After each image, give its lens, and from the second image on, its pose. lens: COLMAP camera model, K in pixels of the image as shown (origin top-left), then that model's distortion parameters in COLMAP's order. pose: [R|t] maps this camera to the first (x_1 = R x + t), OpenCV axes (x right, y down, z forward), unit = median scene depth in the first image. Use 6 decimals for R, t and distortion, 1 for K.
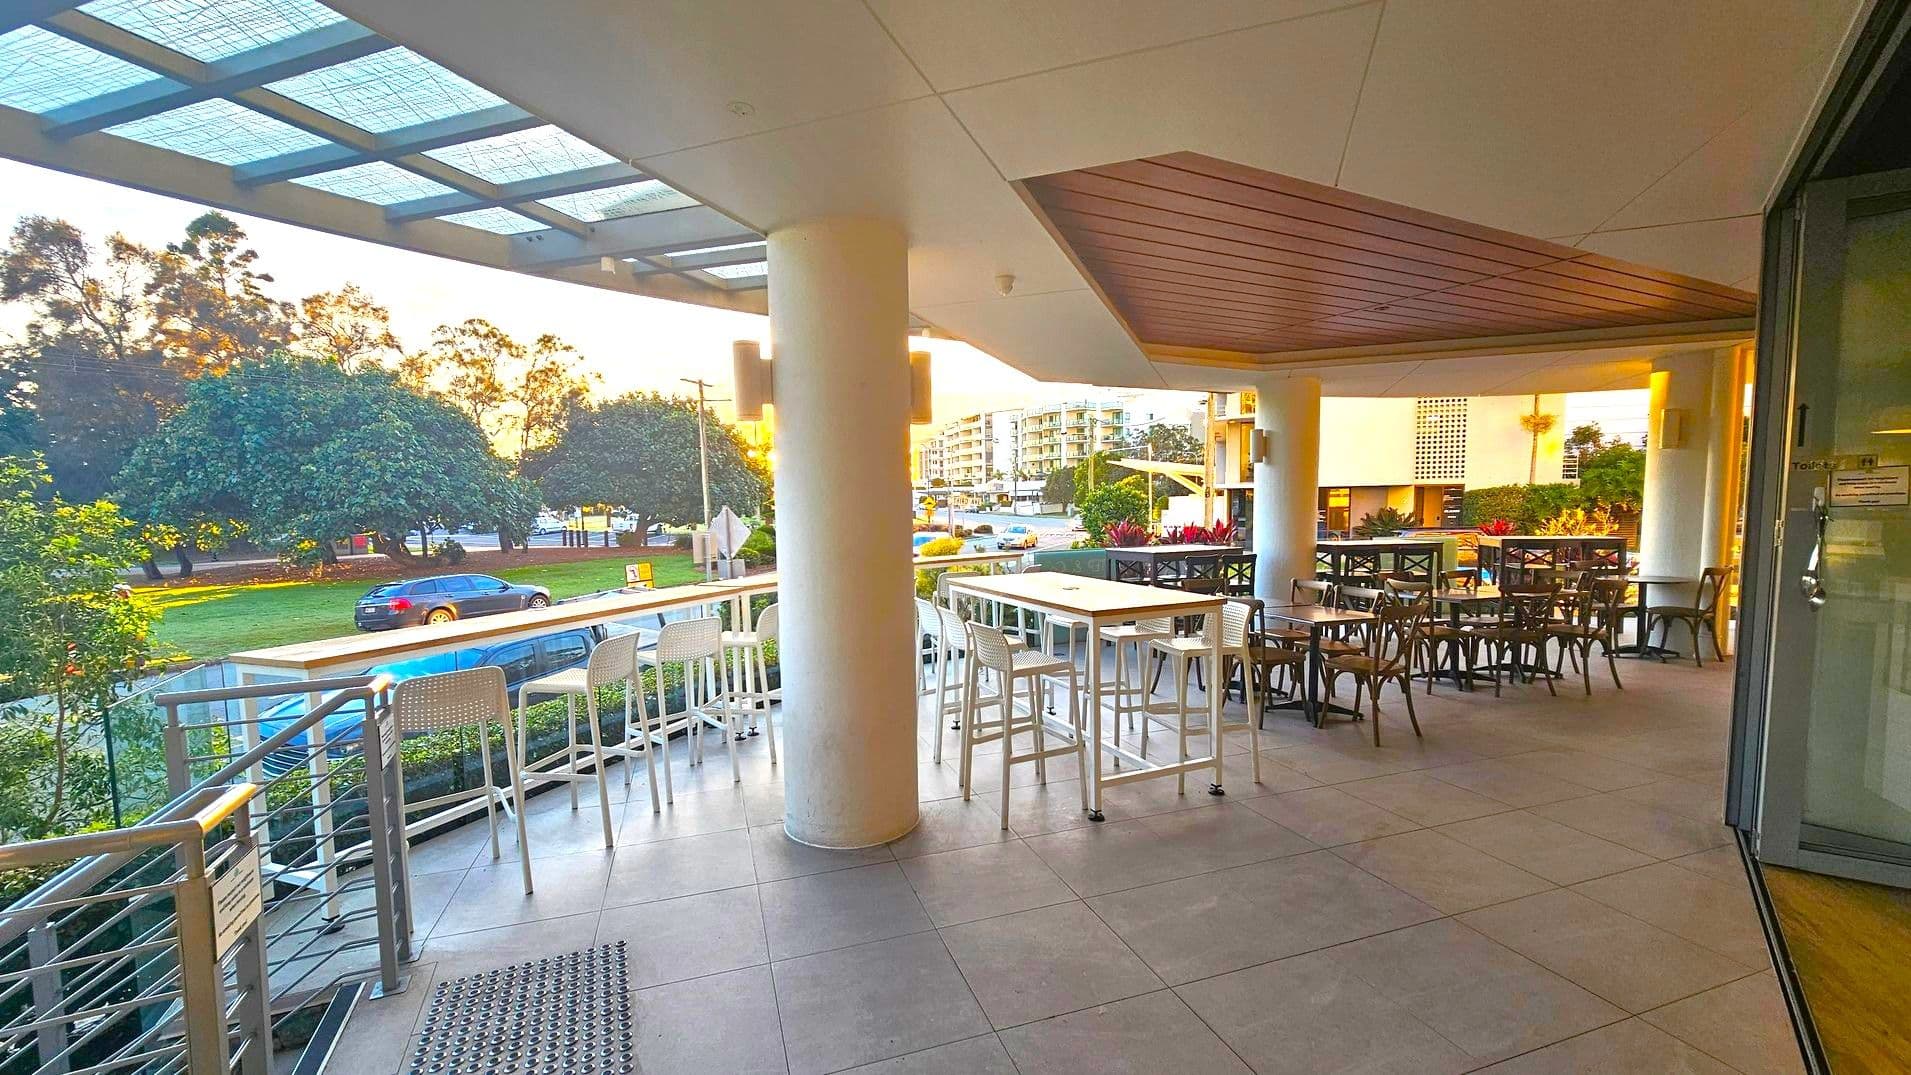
lens RADIAL K [[768.4, 0, 953.7], [0, 768.4, 542.7], [0, 0, 1]] dist [-0.000283, -0.000055]
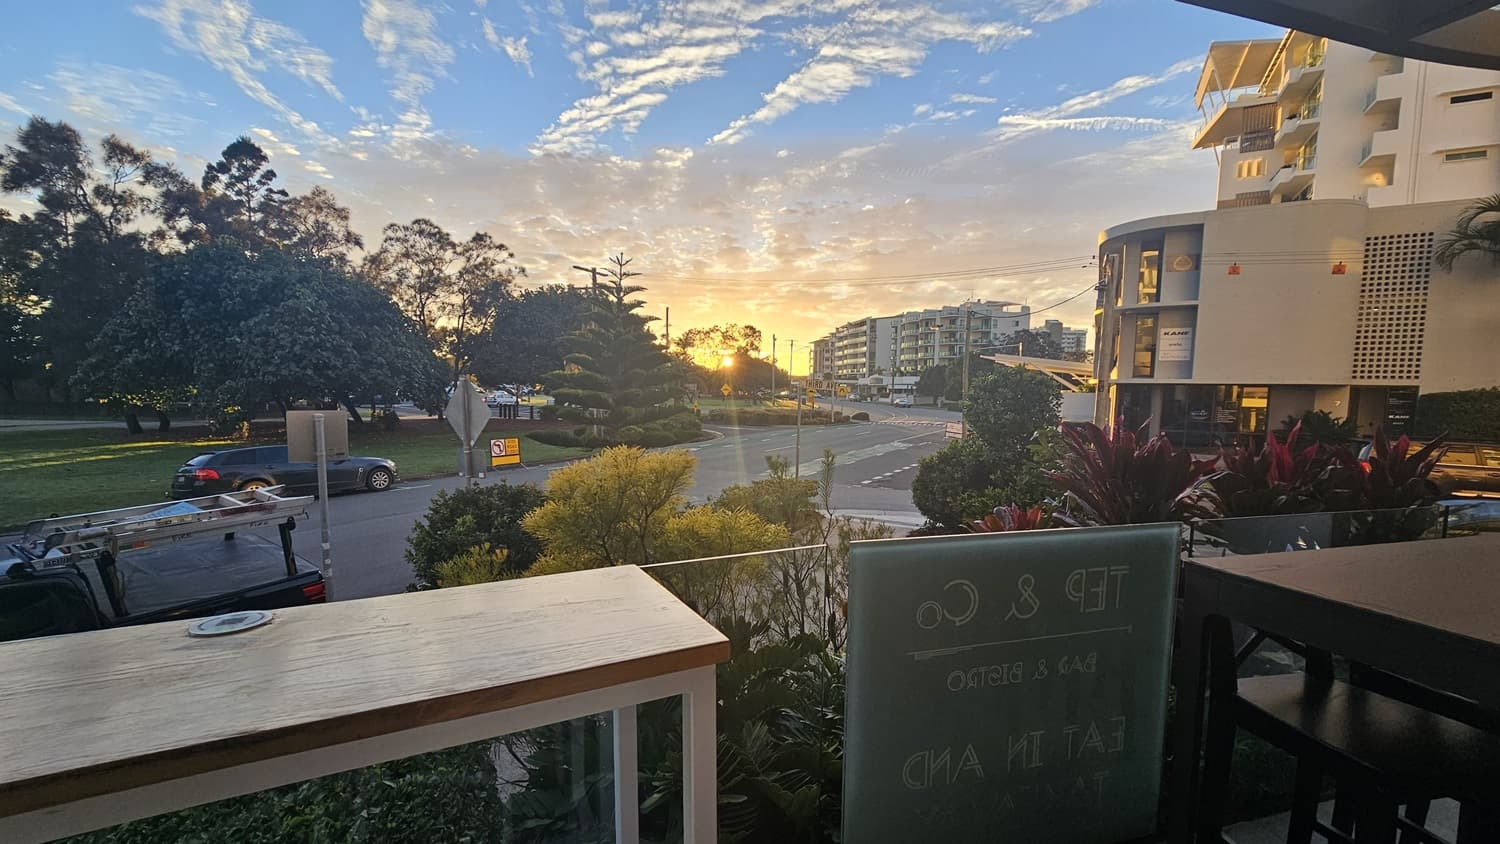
lens RADIAL K [[603.2, 0, 755.2], [0, 603.2, 430.3], [0, 0, 1]] dist [-0.000283, -0.000055]
pose [[0.988889, 0.041103, -0.142861, 0.020836], [-0.039506, 0.999121, 0.013999, -0.005302], [0.143311, -0.008200, 0.989644, 0.164485]]
